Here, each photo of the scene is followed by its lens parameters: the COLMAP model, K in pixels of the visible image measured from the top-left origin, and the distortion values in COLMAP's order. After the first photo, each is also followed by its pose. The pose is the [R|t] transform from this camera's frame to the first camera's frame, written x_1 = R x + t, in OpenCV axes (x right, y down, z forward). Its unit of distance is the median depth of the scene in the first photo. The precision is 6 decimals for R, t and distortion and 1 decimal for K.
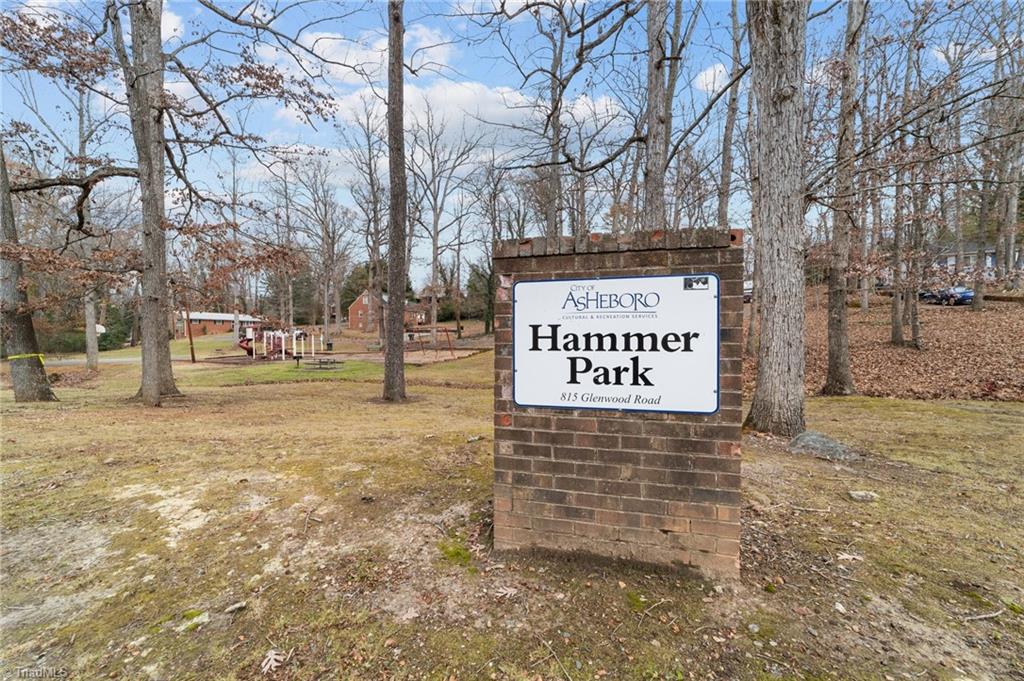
lens RADIAL K [[396.0, 0, 513.6], [0, 396.0, 332.2], [0, 0, 1]] dist [0.000254, 0.000263]
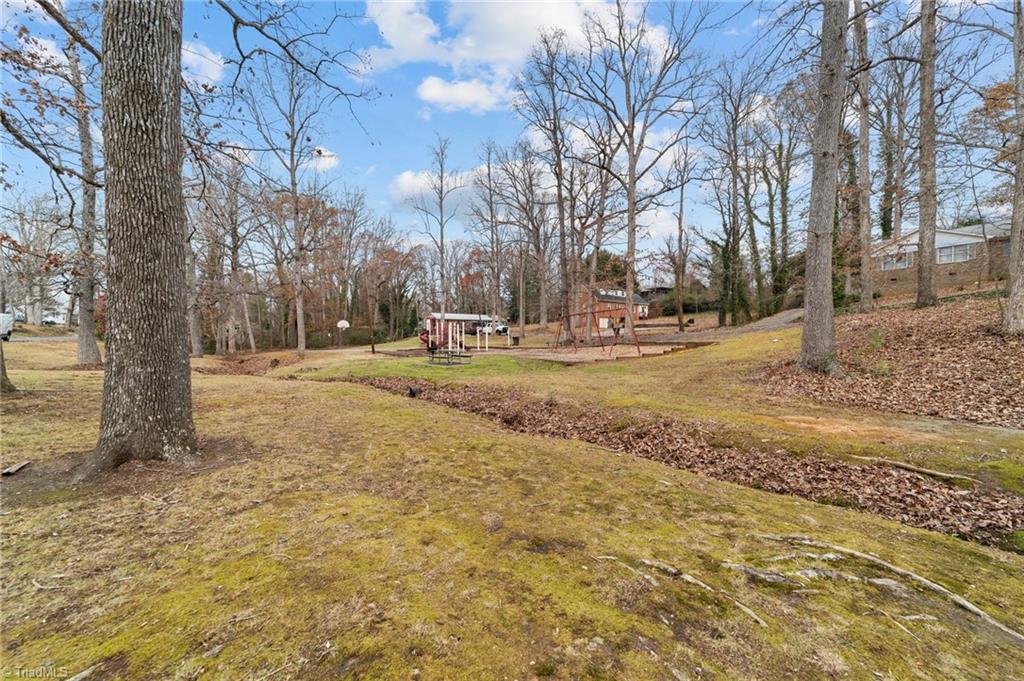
lens RADIAL K [[396.0, 0, 513.6], [0, 396.0, 332.2], [0, 0, 1]] dist [0.000254, 0.000263]
pose [[0.824749, -0.006426, -0.565462, 0.028025], [0.003623, 0.999975, -0.006079, 0.022801], [0.565487, 0.002966, 0.824752, 0.287098]]
